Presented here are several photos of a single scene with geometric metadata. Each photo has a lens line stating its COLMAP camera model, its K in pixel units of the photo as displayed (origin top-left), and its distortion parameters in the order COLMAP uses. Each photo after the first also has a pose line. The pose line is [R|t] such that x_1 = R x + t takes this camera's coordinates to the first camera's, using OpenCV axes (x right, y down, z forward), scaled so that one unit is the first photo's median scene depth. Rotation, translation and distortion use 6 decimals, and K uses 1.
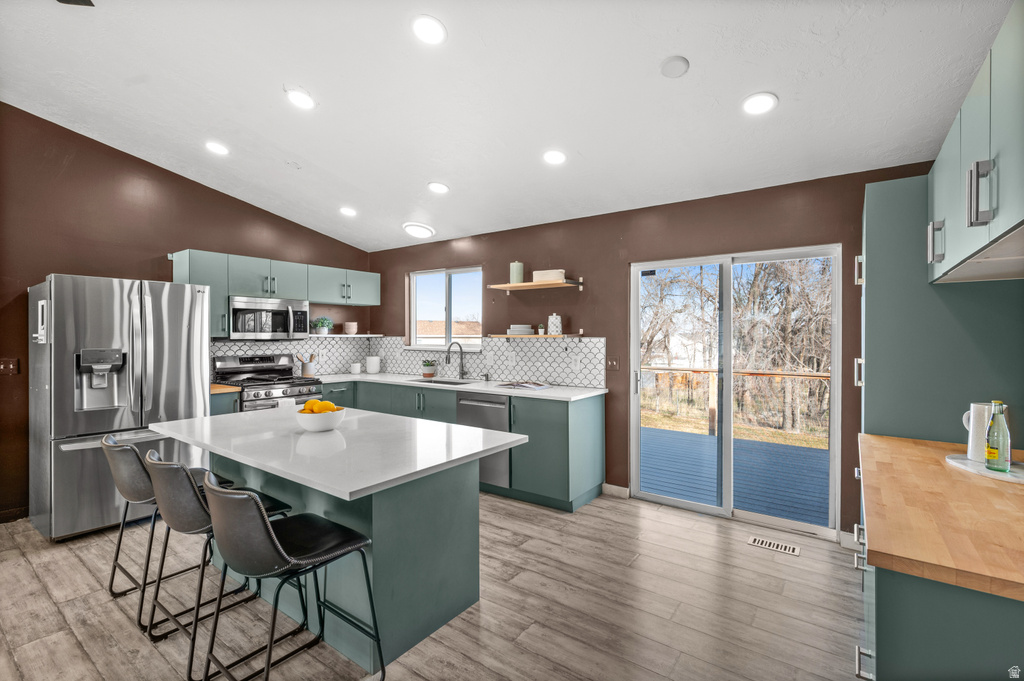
lens RADIAL K [[460.0, 0, 515.2], [0, 460.0, 336.7], [0, 0, 1]] dist [-0.005261, 0.000988]
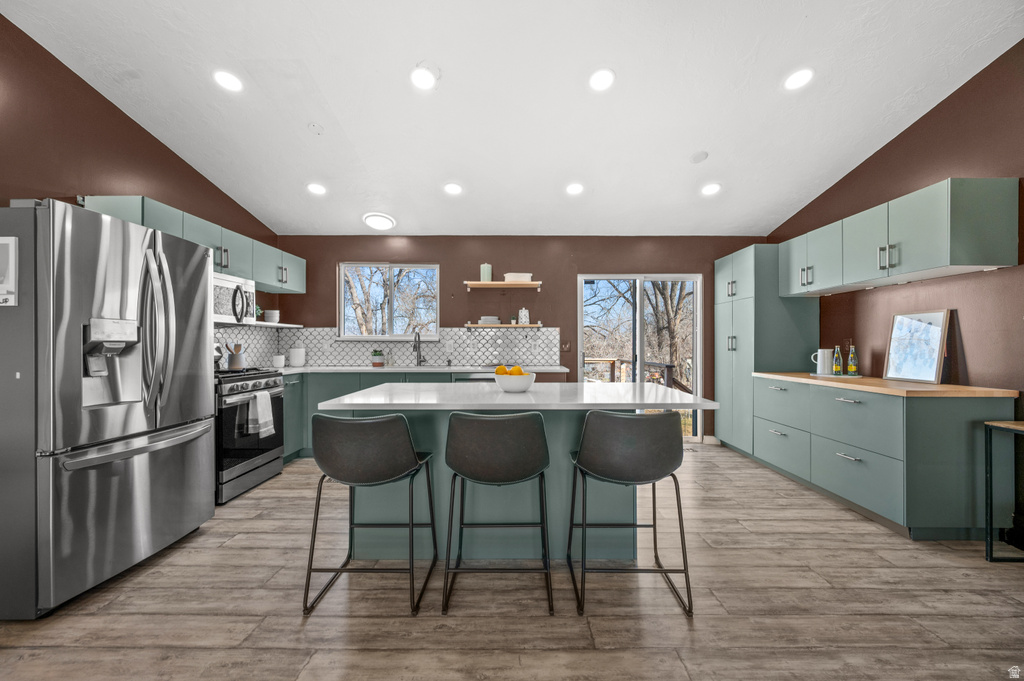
lens RADIAL K [[405.9, 0, 516.0], [0, 405.9, 342.3], [0, 0, 1]] dist [-0.005050, 0.000056]
pose [[0.810537, 0.001767, 0.585684, -0.537889], [0.003095, 0.999969, -0.007301, 0.048075], [-0.585679, 0.007730, 0.810506, 0.102396]]
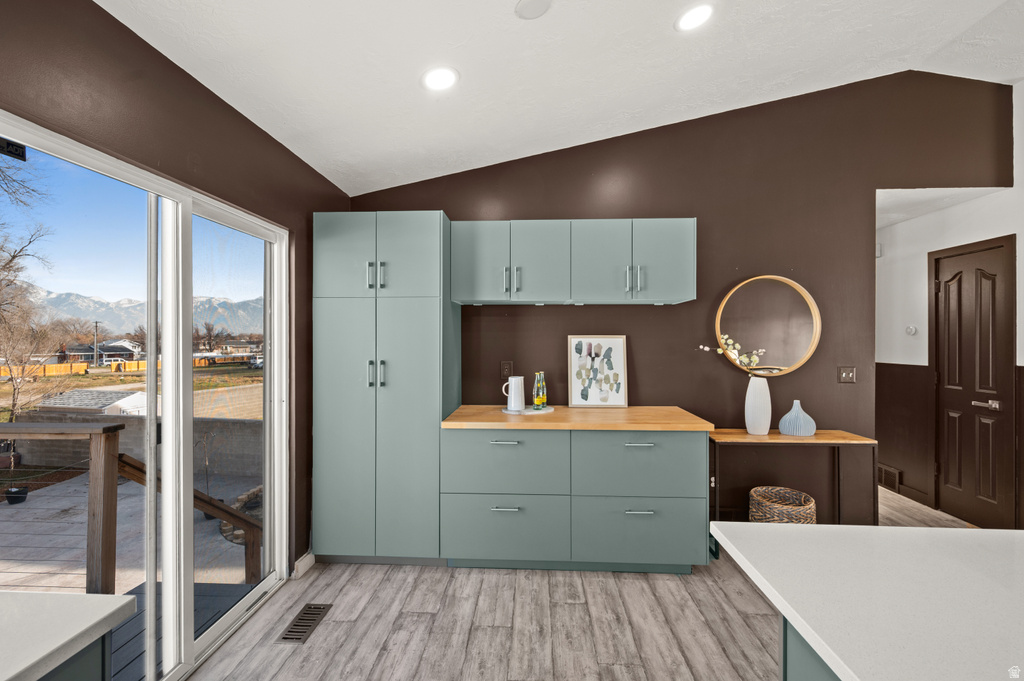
lens RADIAL K [[444.8, 0, 524.1], [0, 444.8, 336.7], [0, 0, 1]] dist [-0.002101, 0.000066]
pose [[-0.539772, 0.000601, 0.841811, -0.160541], [0.004302, 0.999989, 0.002045, -0.004038], [-0.841800, 0.004725, -0.539769, 0.734056]]
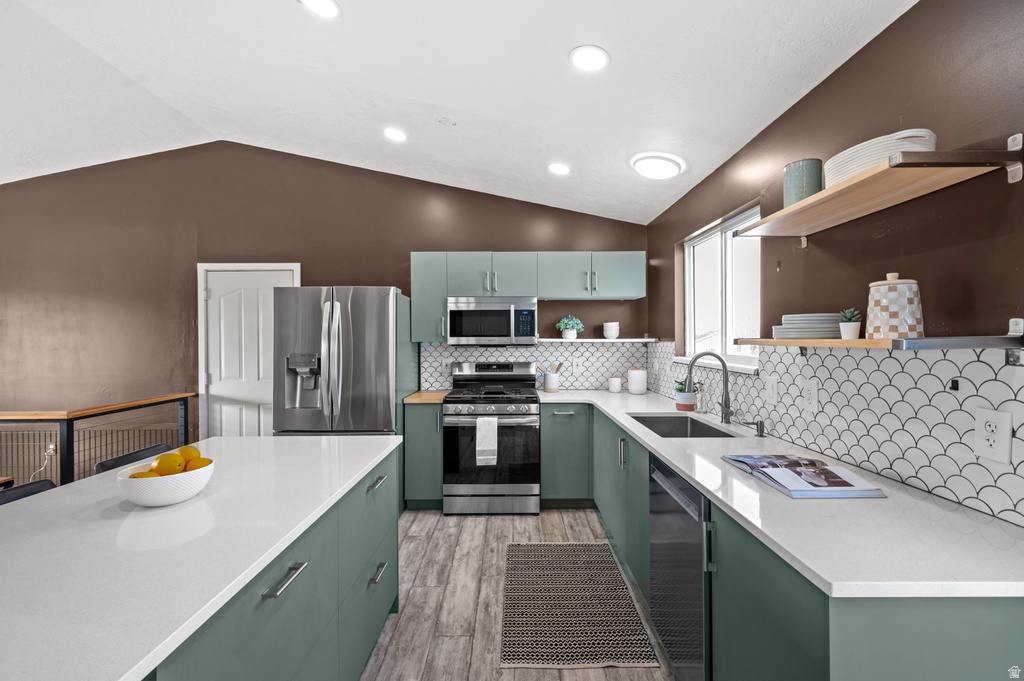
lens RADIAL K [[444.8, 0, 516.1], [0, 444.8, 338.8], [0, 0, 1]] dist [-0.002101, 0.000066]
pose [[0.592057, -0.002169, -0.805893, 0.167661], [-0.000120, 0.999996, -0.002779, -0.003109], [0.805896, 0.001742, 0.592055, 0.551812]]
